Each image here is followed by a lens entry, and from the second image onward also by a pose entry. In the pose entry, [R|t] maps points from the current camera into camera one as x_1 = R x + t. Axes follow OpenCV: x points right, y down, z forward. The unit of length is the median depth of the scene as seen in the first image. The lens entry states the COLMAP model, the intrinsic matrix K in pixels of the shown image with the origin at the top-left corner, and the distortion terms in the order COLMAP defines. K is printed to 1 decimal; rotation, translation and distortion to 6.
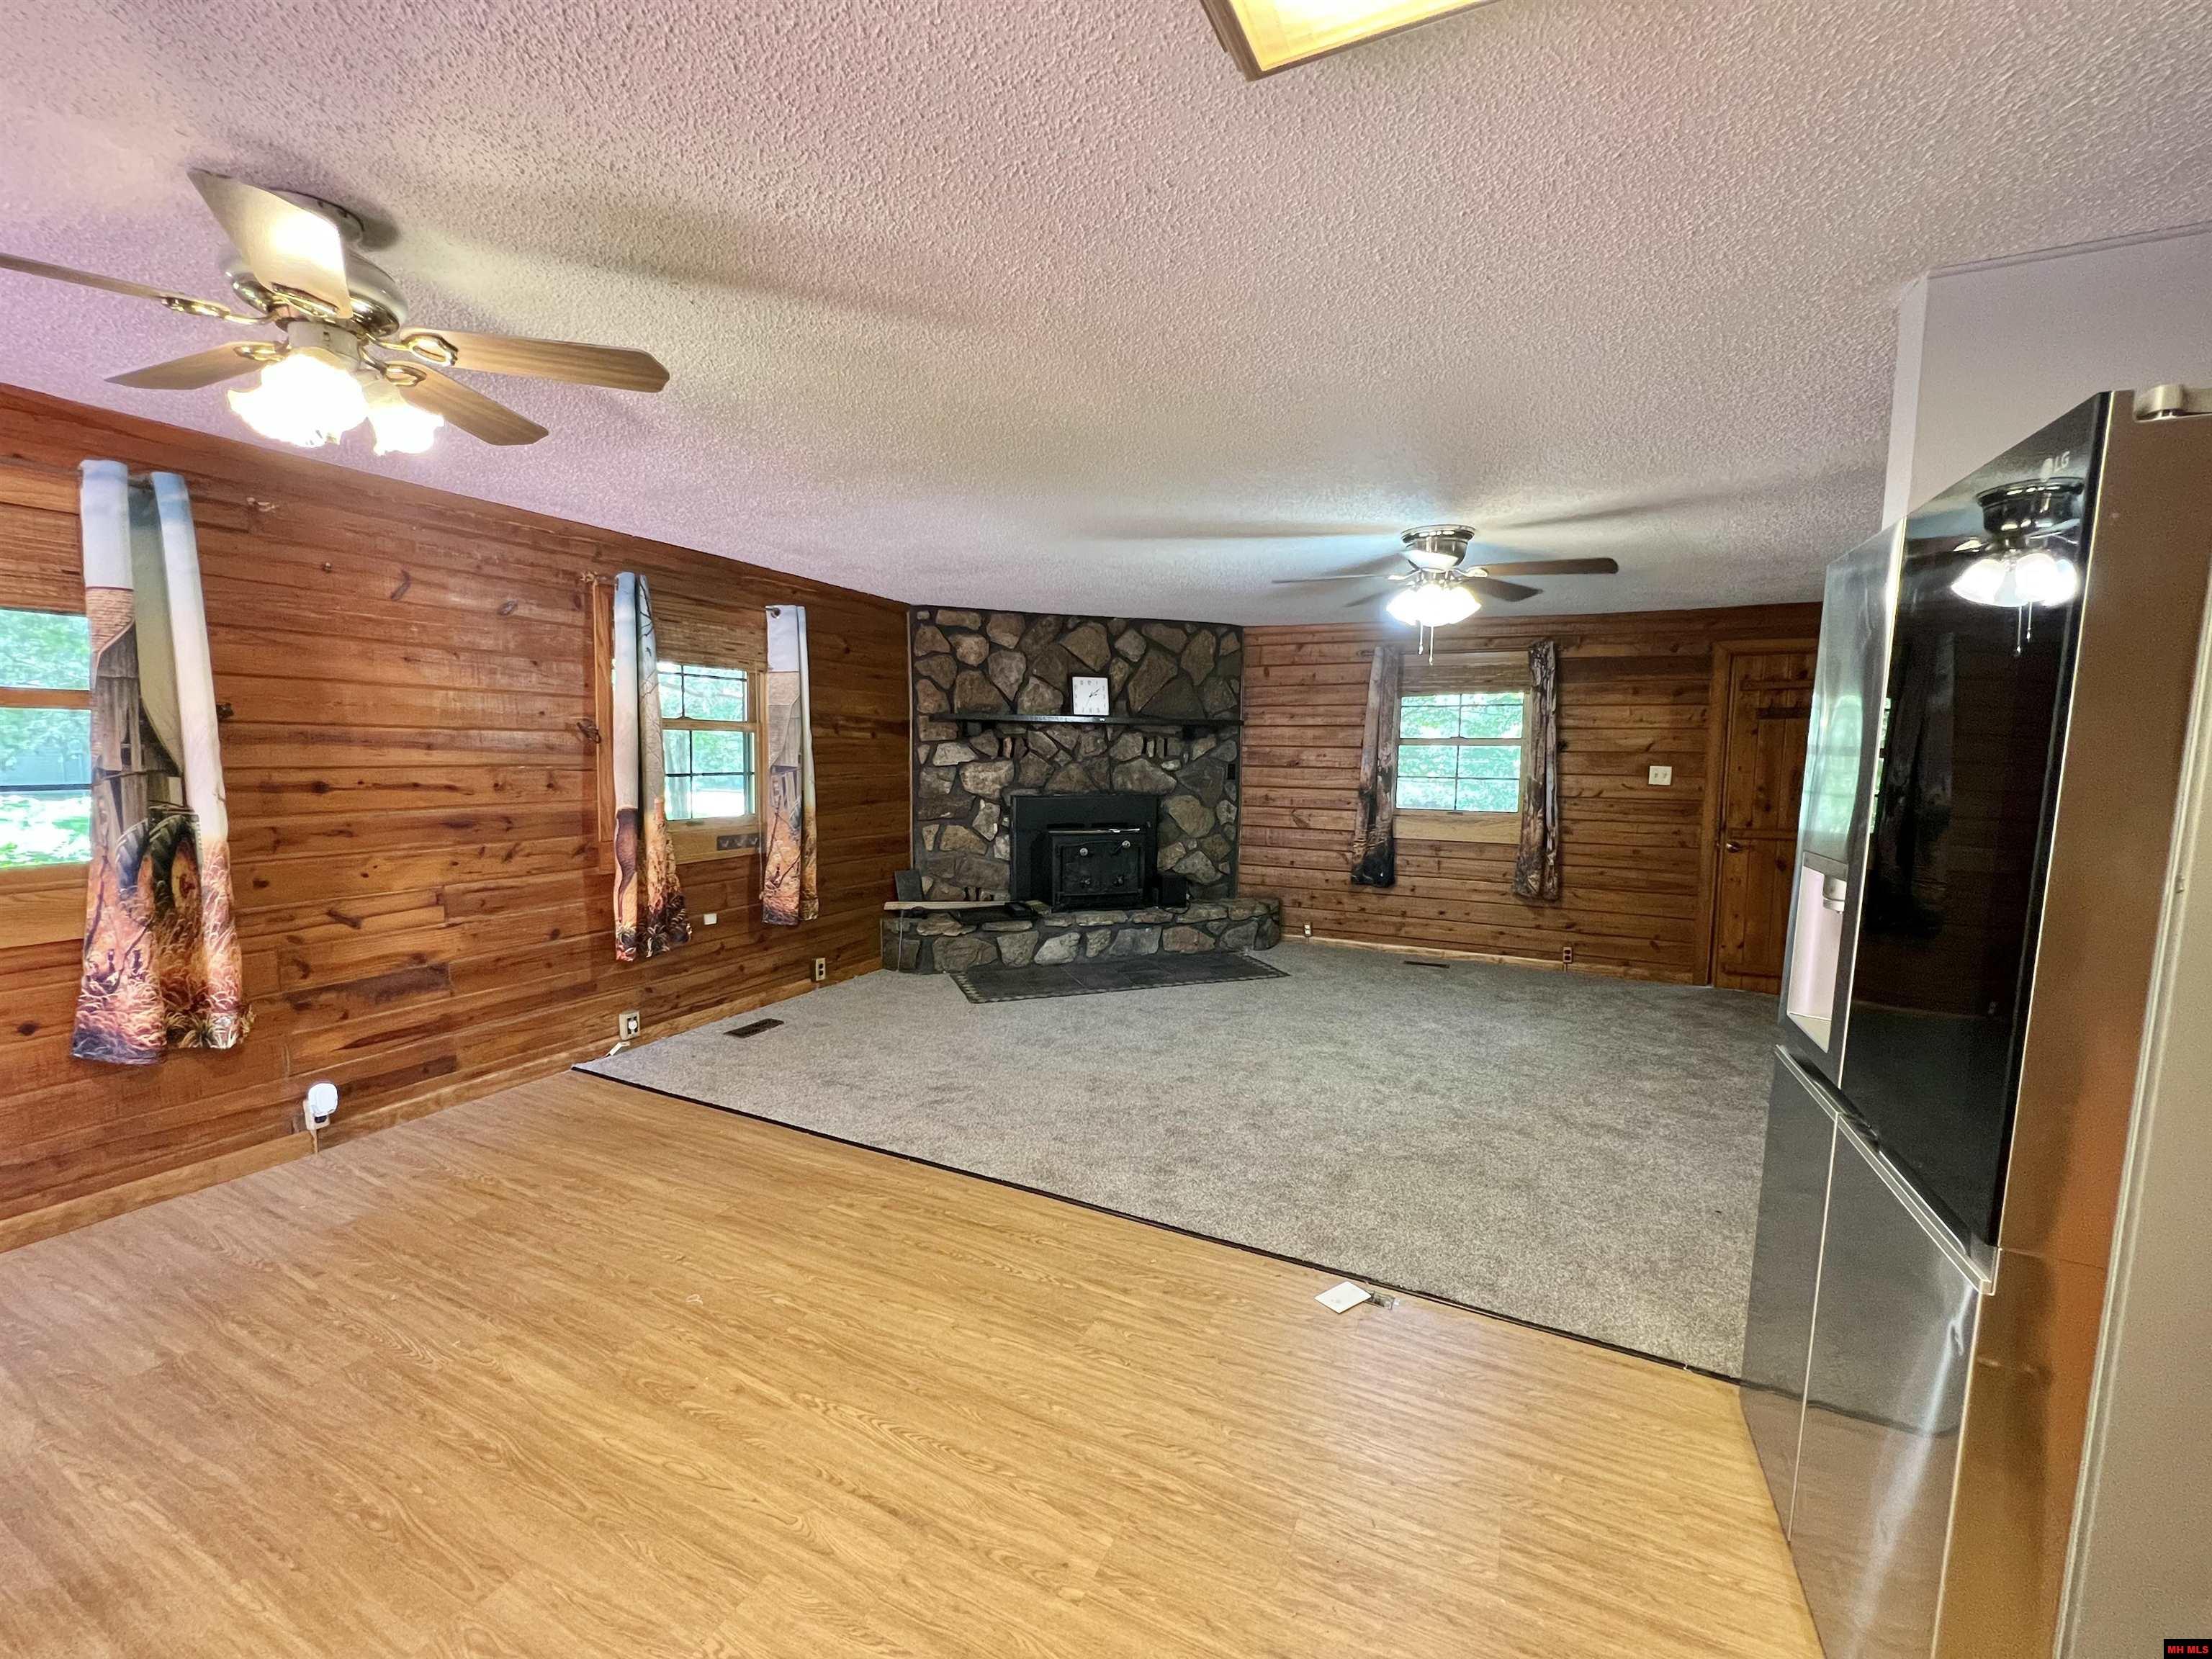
lens RADIAL K [[883.5, 0, 1106.0], [0, 883.5, 829.5], [0, 0, 1]] dist [0.001077, -0.000161]
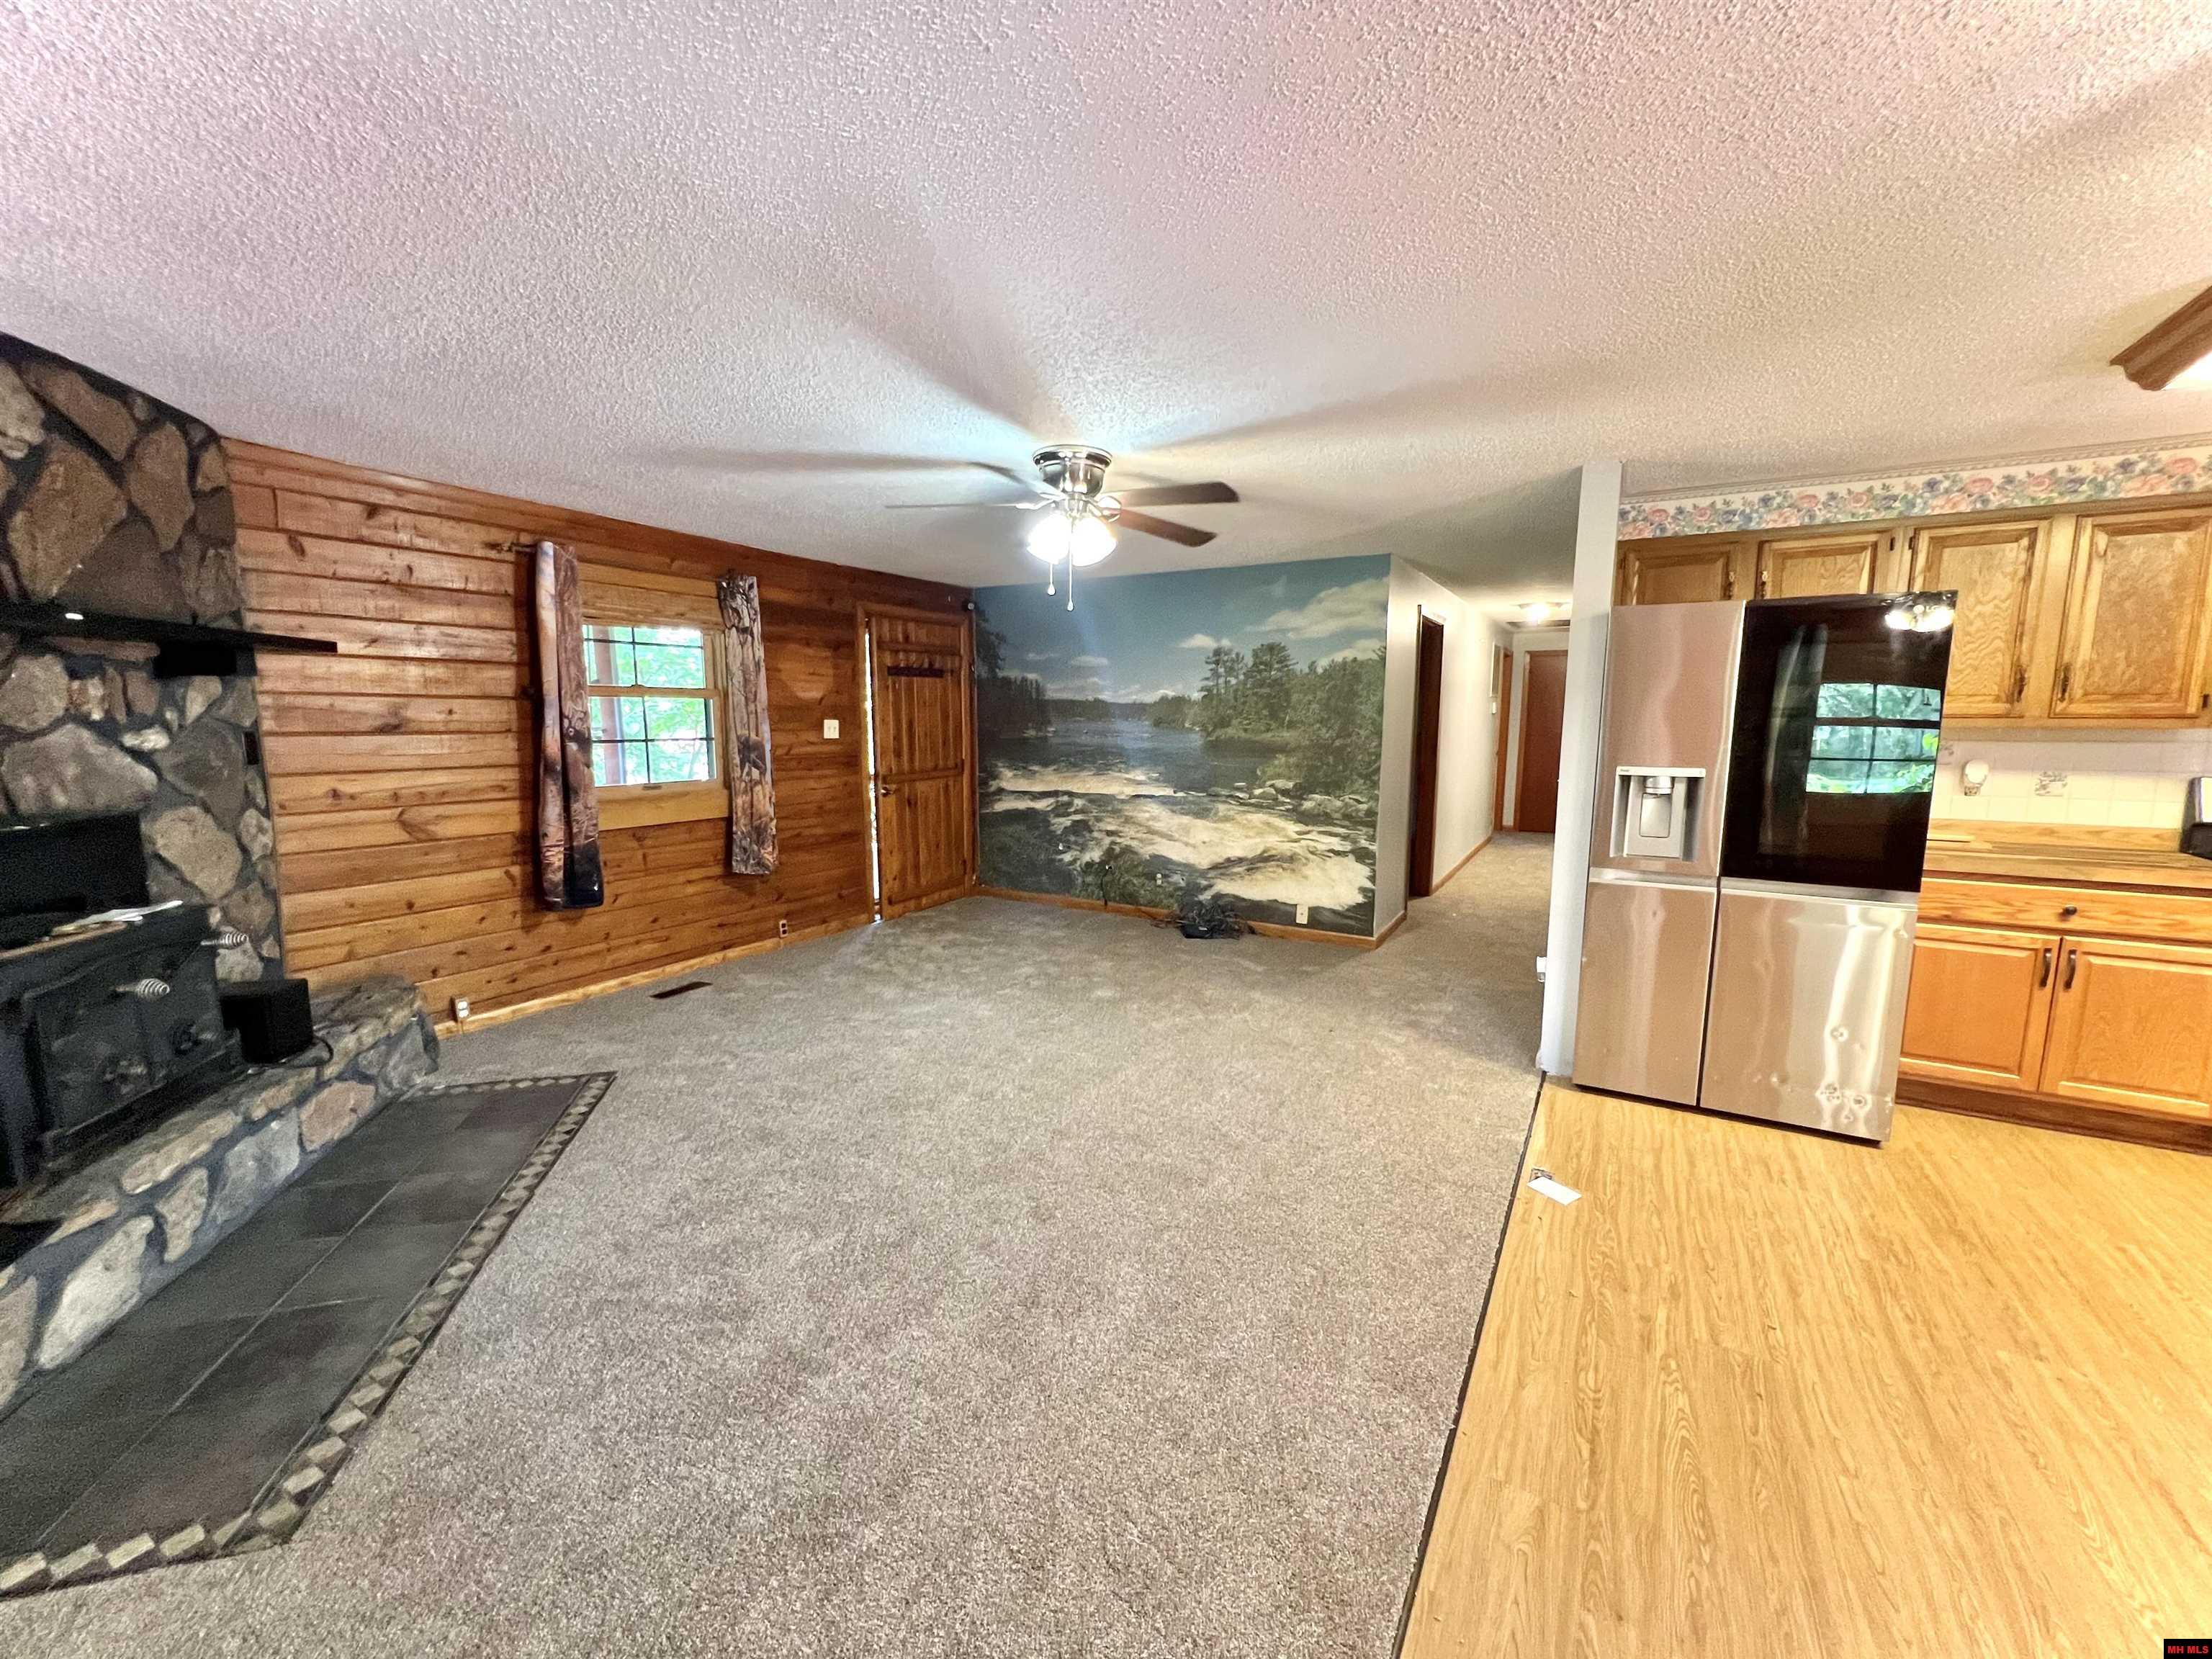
lens RADIAL K [[883.5, 0, 1106.0], [0, 883.5, 829.5], [0, 0, 1]] dist [0.001077, -0.000161]
pose [[0.082869, -0.142006, 0.986391, -0.342452], [0.083189, 0.987327, 0.135152, -0.055826], [-0.993082, 0.070857, 0.093632, 0.581614]]
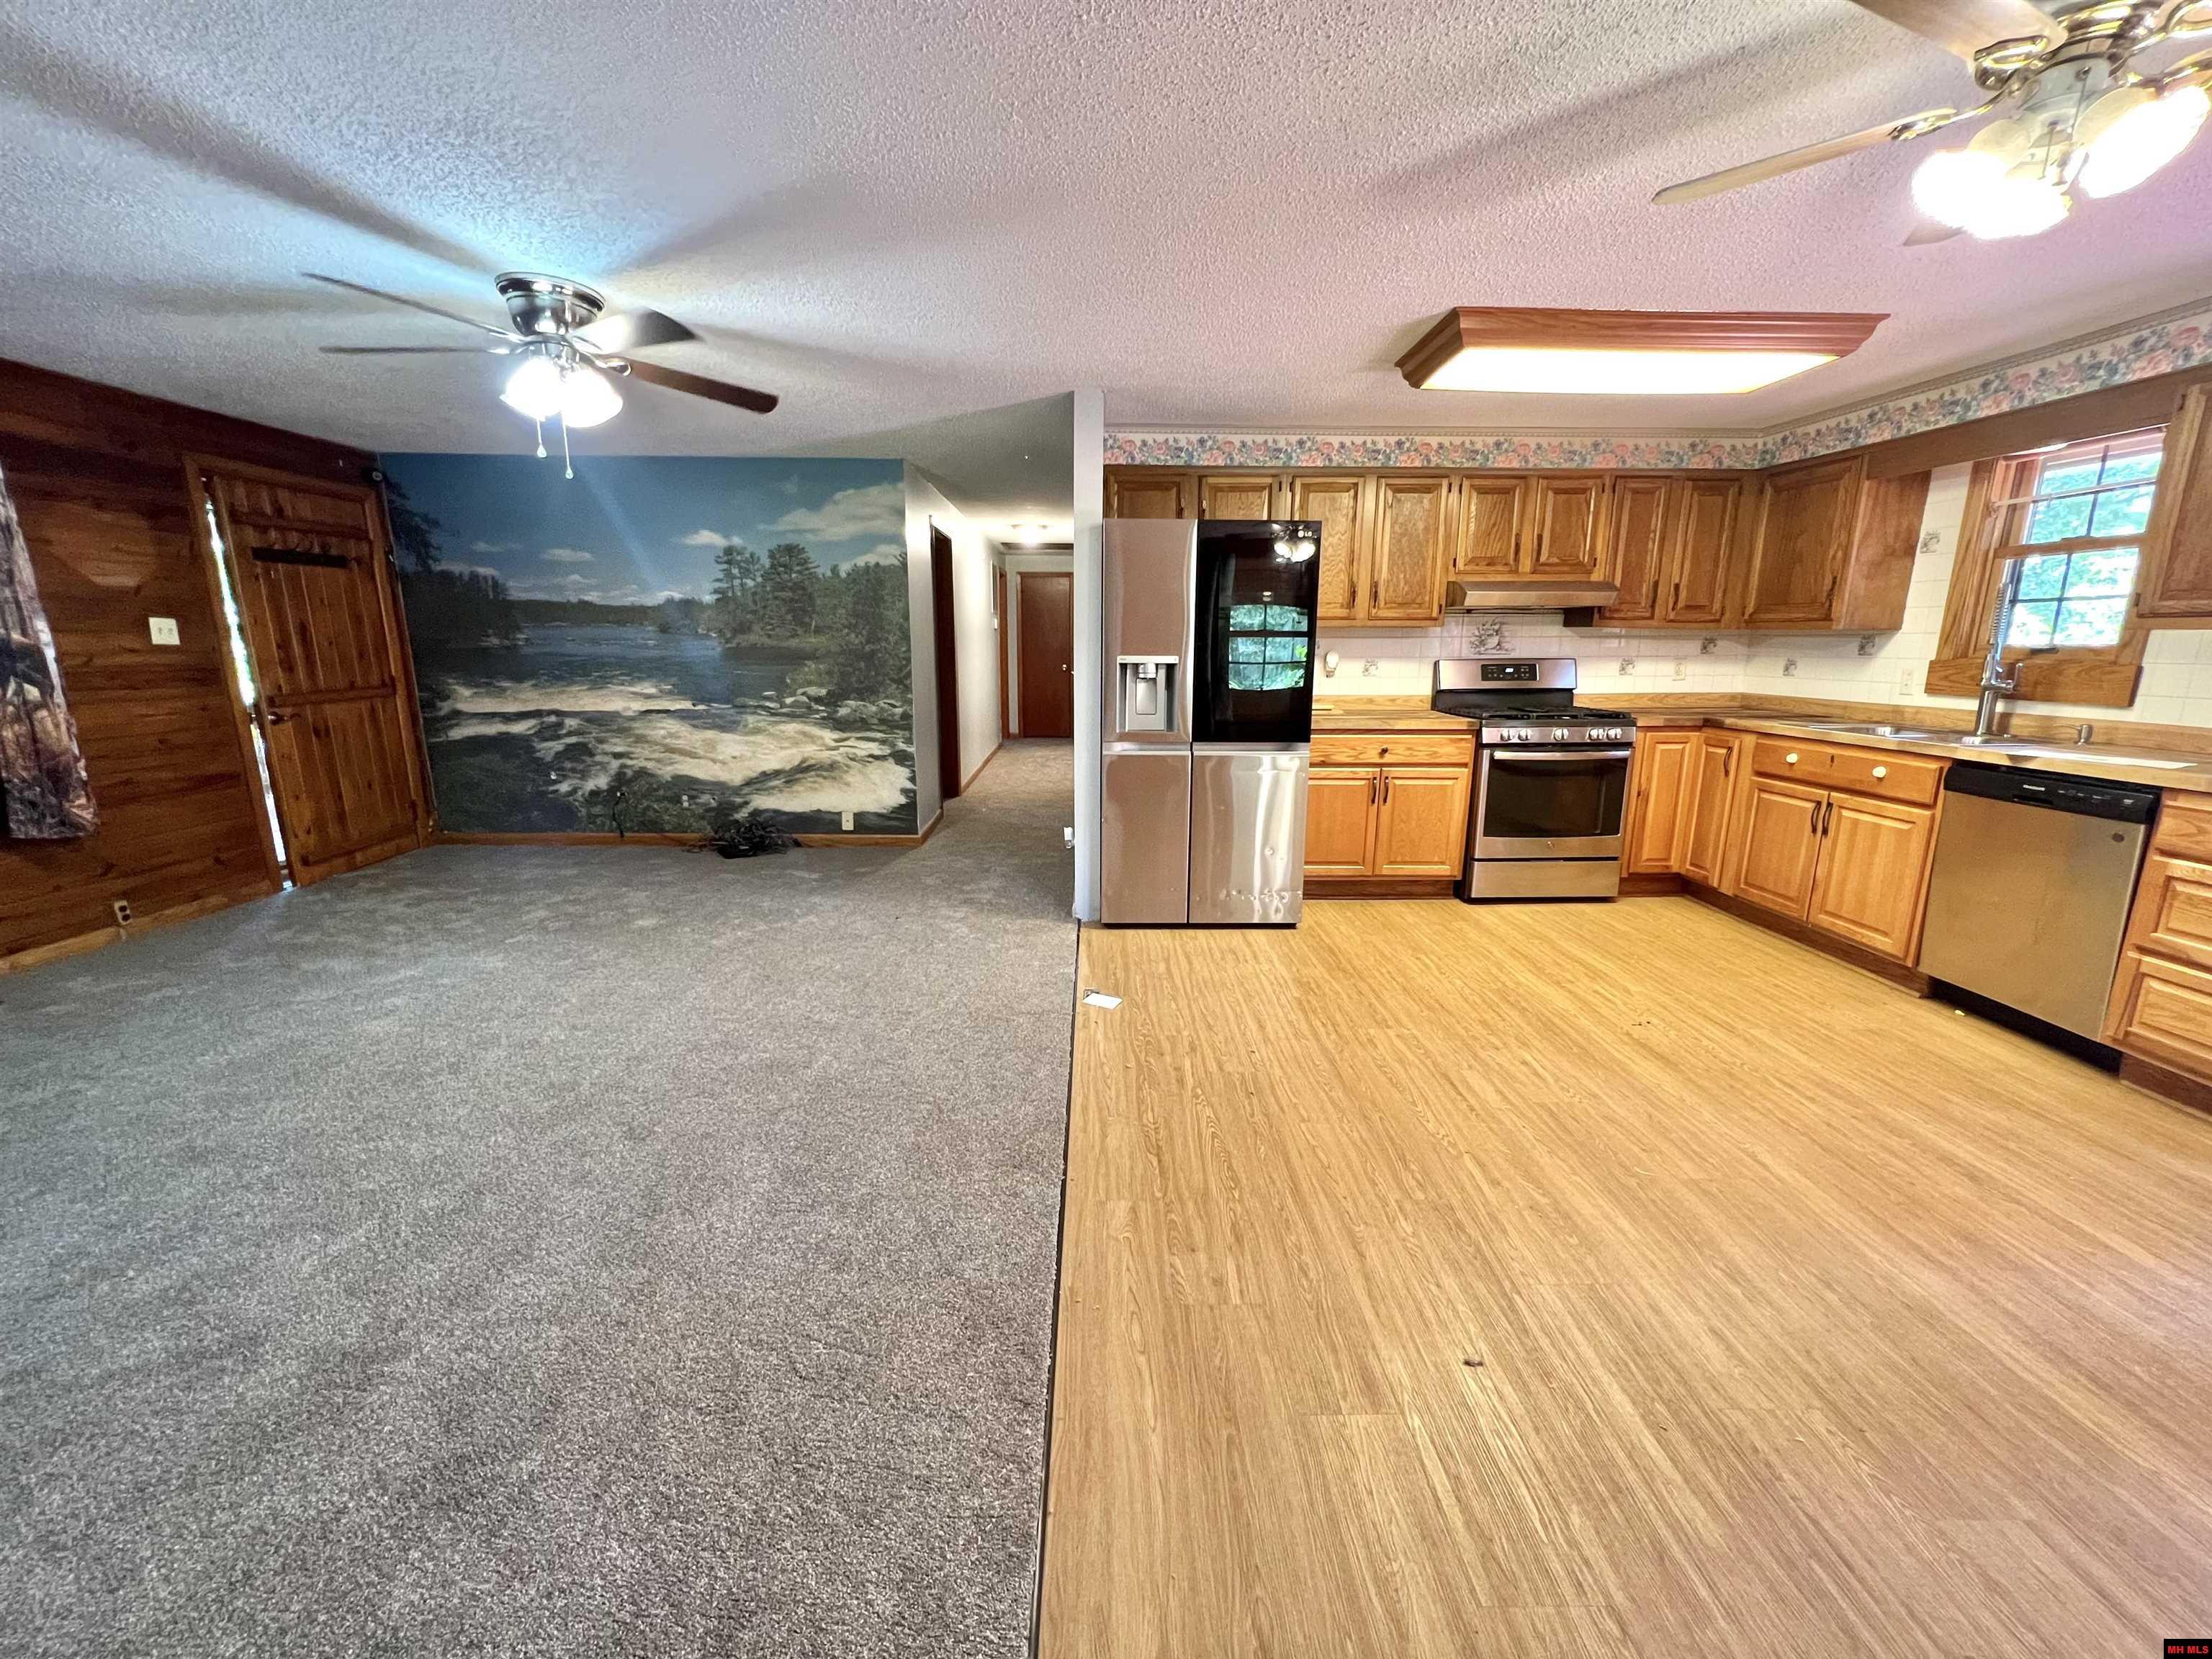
lens RADIAL K [[884.9, 0, 1106.0], [0, 884.9, 829.5], [0, 0, 1]] dist [0.001156, 0.000471]
pose [[-0.447377, -0.200833, 0.871505, -0.366388], [0.066327, 0.964327, 0.256271, -0.038216], [-0.891883, 0.172454, -0.418097, 0.621514]]
